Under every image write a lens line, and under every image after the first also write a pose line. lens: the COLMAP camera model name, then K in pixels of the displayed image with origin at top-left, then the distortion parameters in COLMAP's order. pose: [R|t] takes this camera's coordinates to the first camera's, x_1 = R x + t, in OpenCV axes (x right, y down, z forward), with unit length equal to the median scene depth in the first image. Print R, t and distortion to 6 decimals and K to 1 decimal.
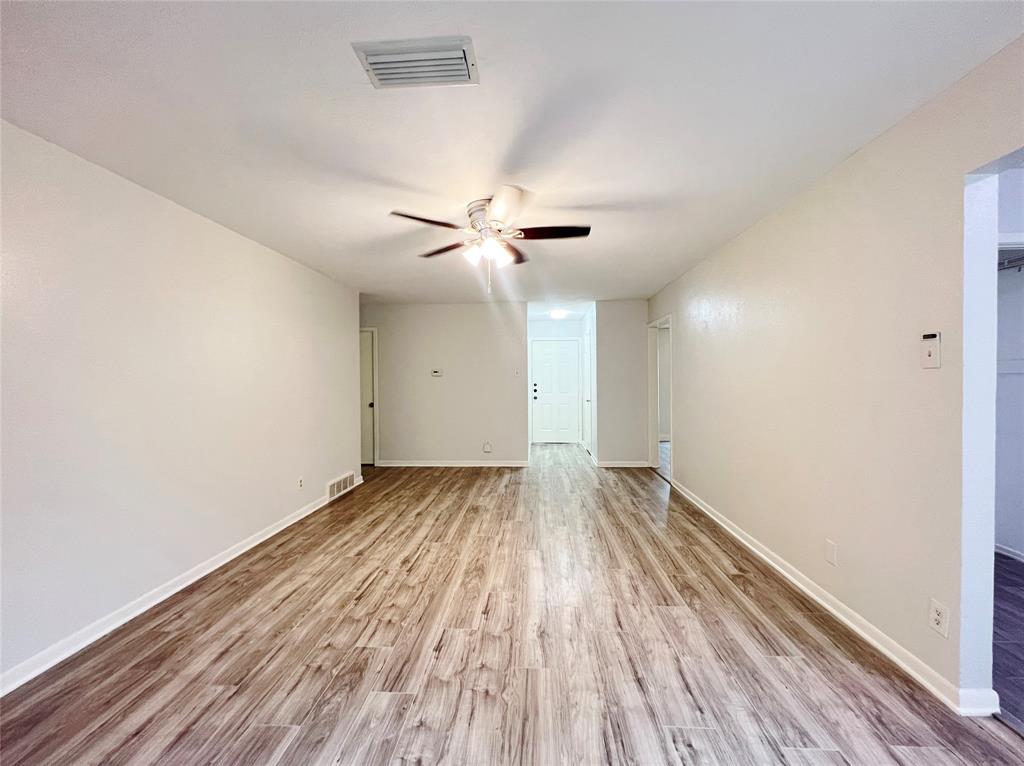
lens RADIAL K [[409.1, 0, 510.8], [0, 409.1, 380.8], [0, 0, 1]] dist [-0.000945, -0.000004]
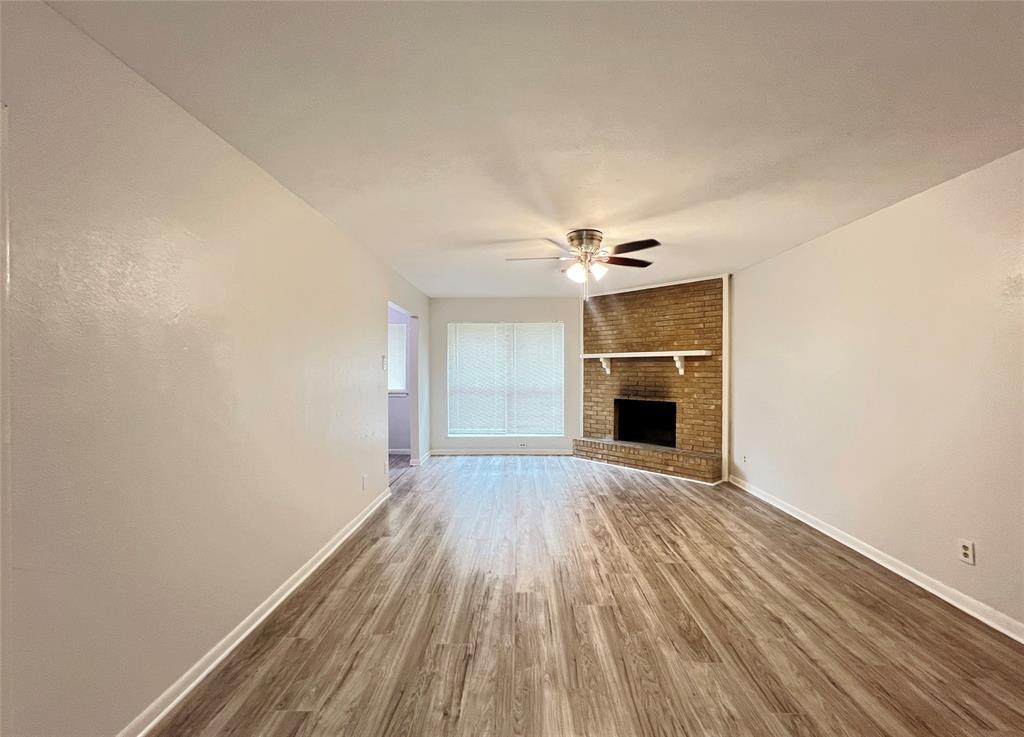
lens RADIAL K [[426.3, 0, 511.2], [0, 426.3, 367.7], [0, 0, 1]] dist [-0.000615, -0.000147]
pose [[-0.999127, 0.012290, -0.039916, 0.190941], [0.012018, 0.999903, 0.007049, -0.028707], [0.039999, 0.006564, -0.999178, 1.942119]]
